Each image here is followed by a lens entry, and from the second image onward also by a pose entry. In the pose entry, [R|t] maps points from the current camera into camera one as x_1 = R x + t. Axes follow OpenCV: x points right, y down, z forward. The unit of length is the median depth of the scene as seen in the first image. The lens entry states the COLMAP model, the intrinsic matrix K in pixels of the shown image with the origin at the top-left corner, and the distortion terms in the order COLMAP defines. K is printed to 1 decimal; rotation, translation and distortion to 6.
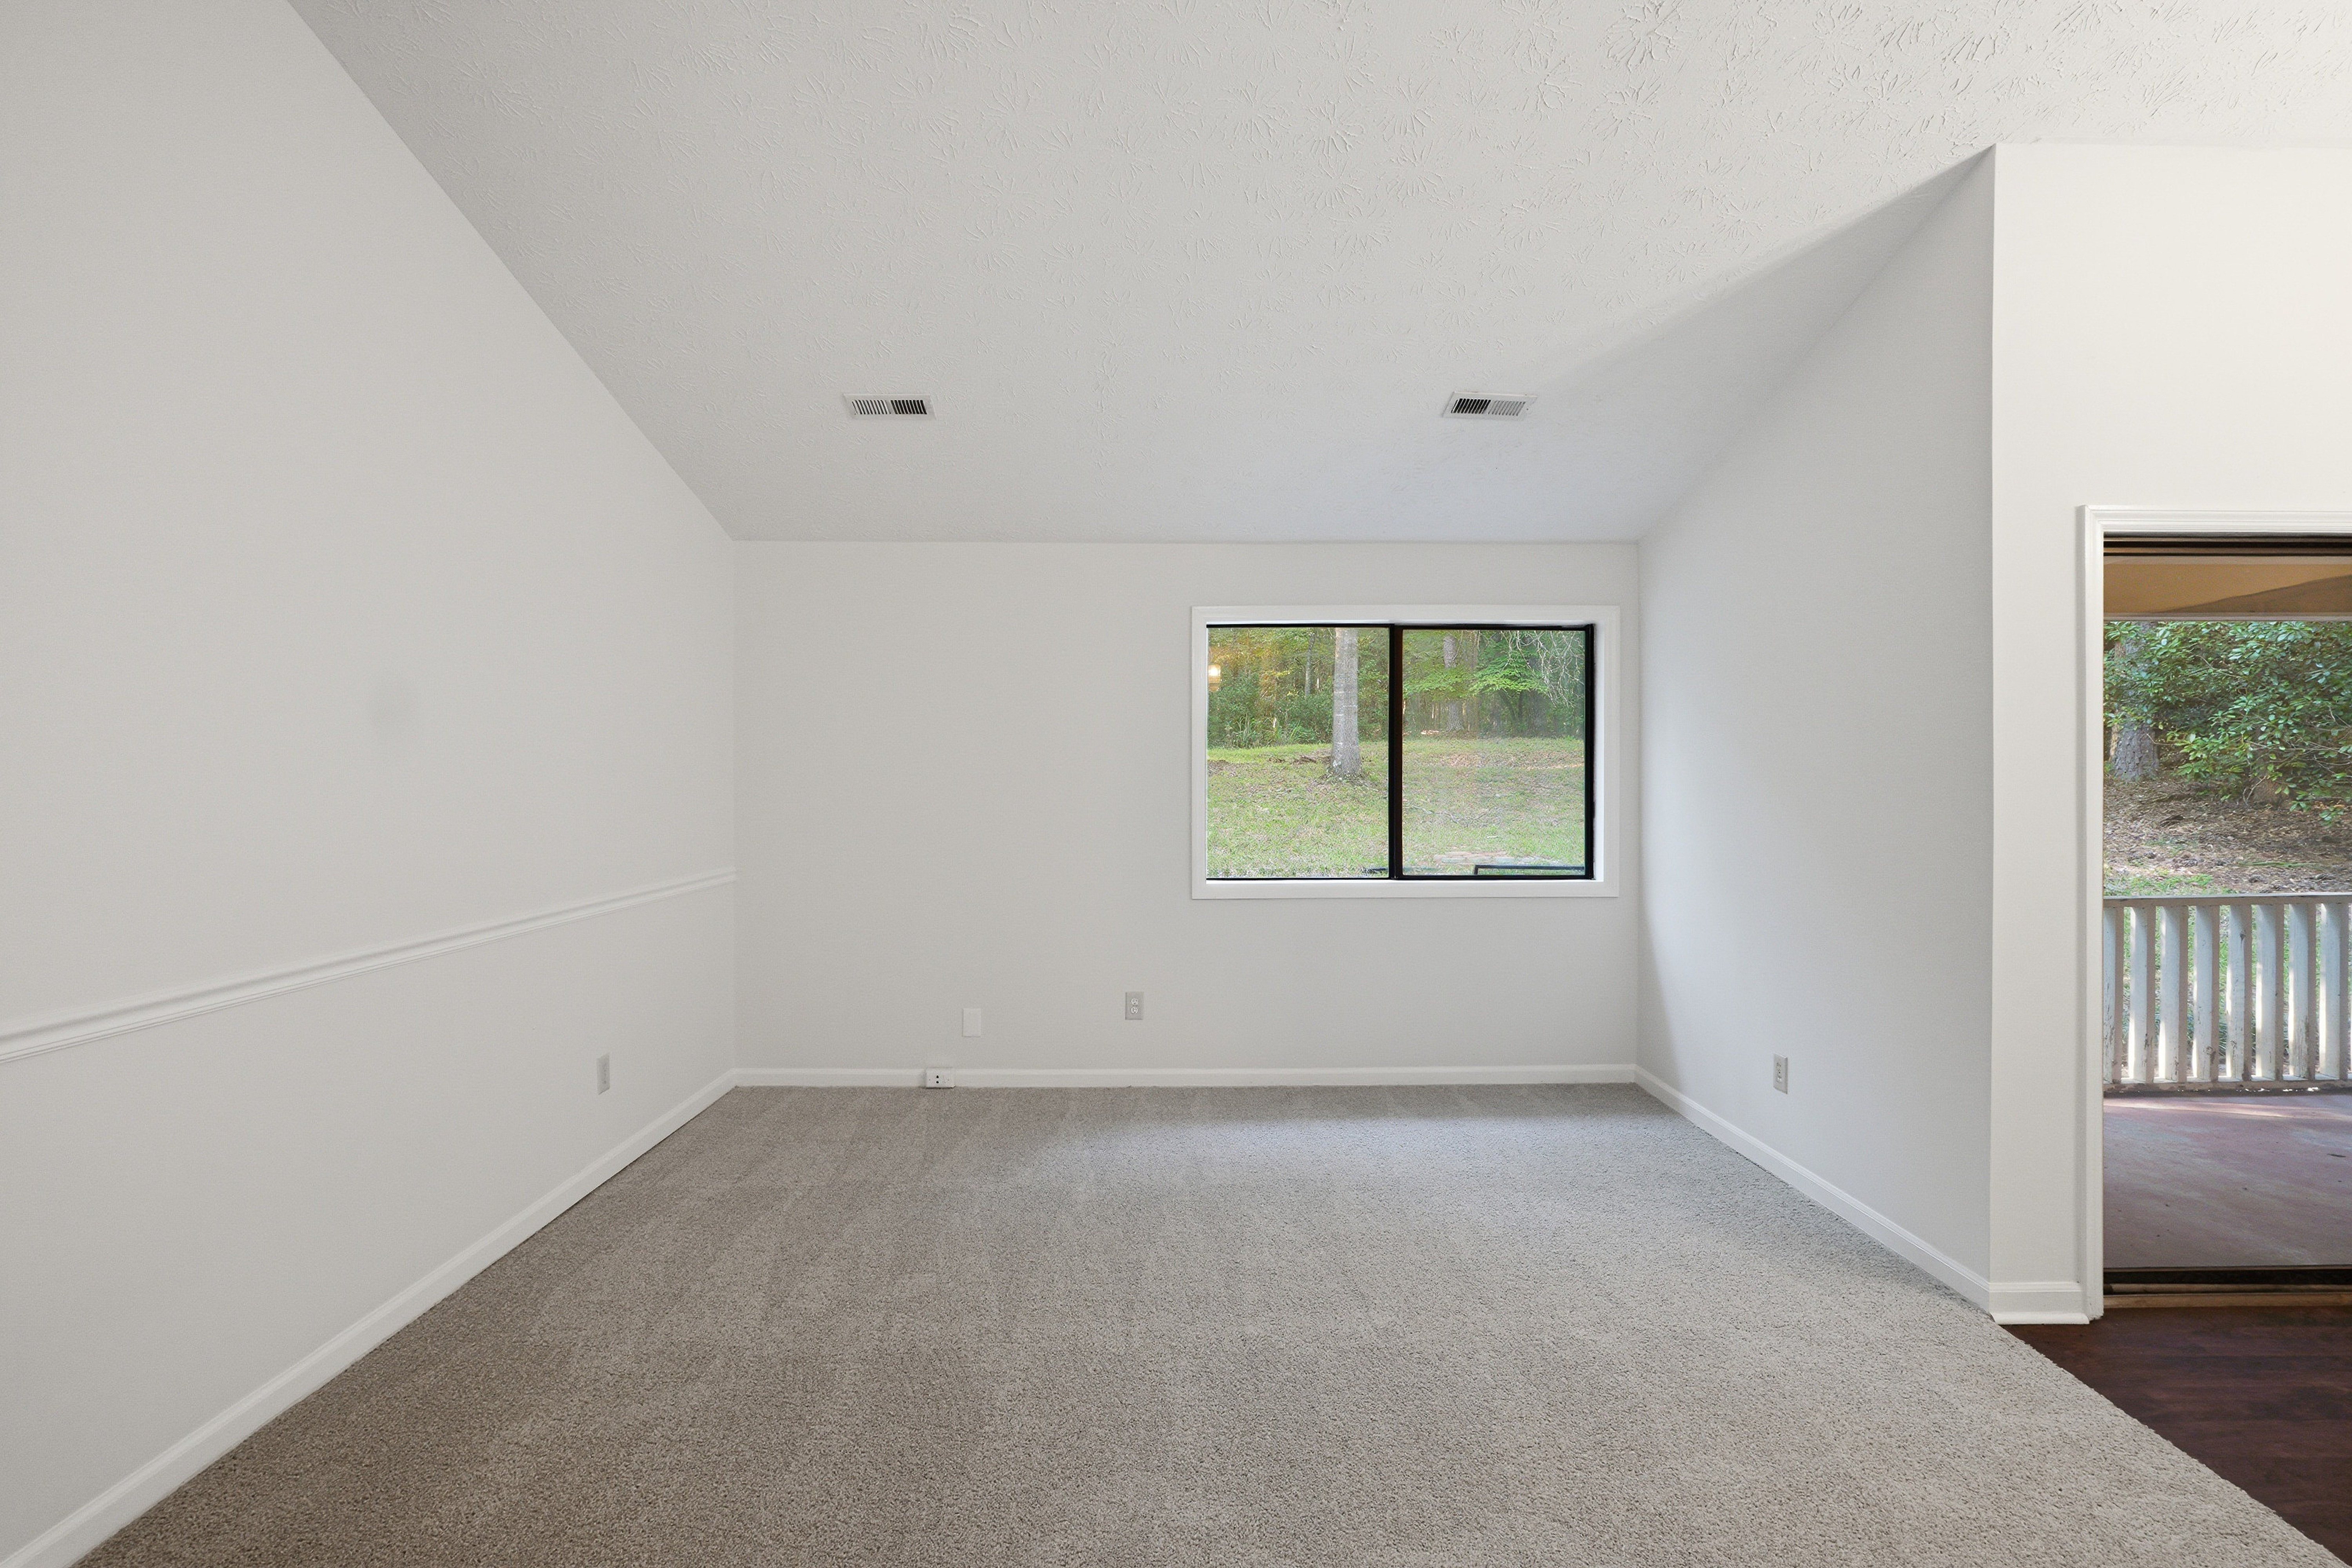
lens RADIAL K [[1101.0, 0, 1175.4], [0, 1101.0, 777.7], [0, 0, 1]] dist [-0.026239, 0.009399]
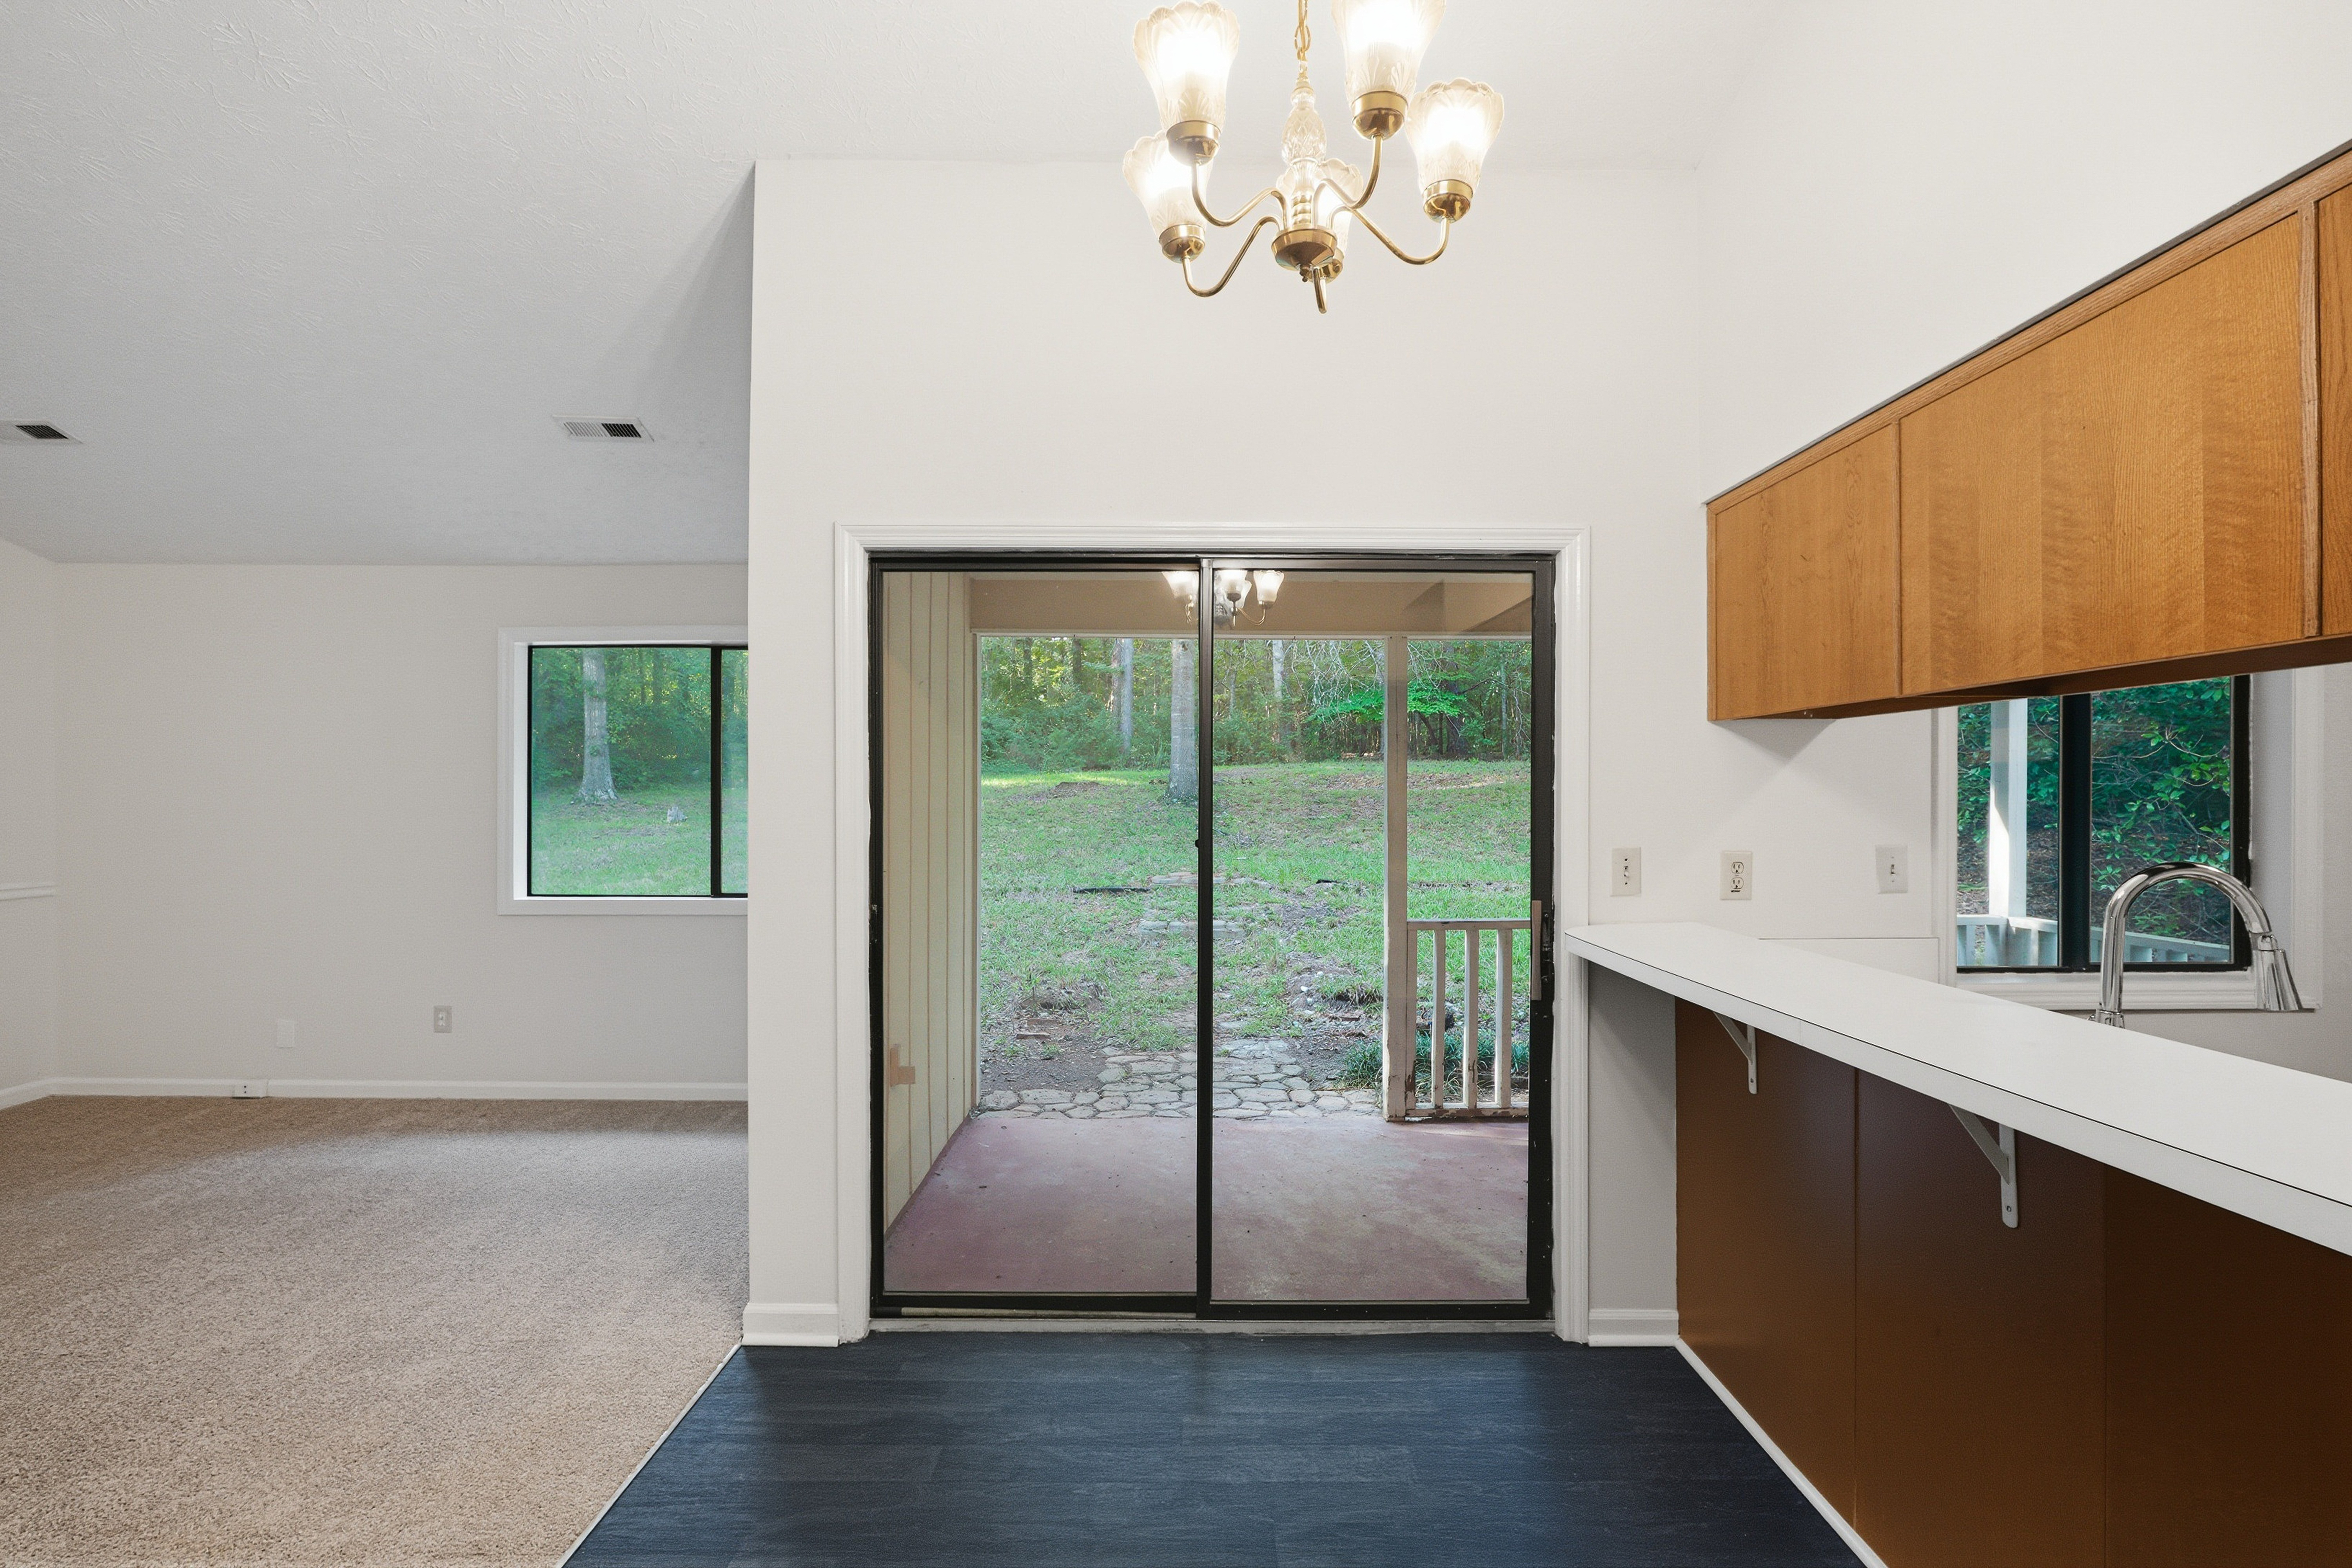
lens RADIAL K [[1101.0, 0, 1182.0], [0, 1101.0, 796.2], [0, 0, 1]] dist [-0.026239, 0.009399]
pose [[0.999948, 0.004780, -0.009023, 0.699986], [-0.004809, 0.999983, -0.003154, 0.001069], [0.009008, 0.003197, 0.999954, -0.000366]]
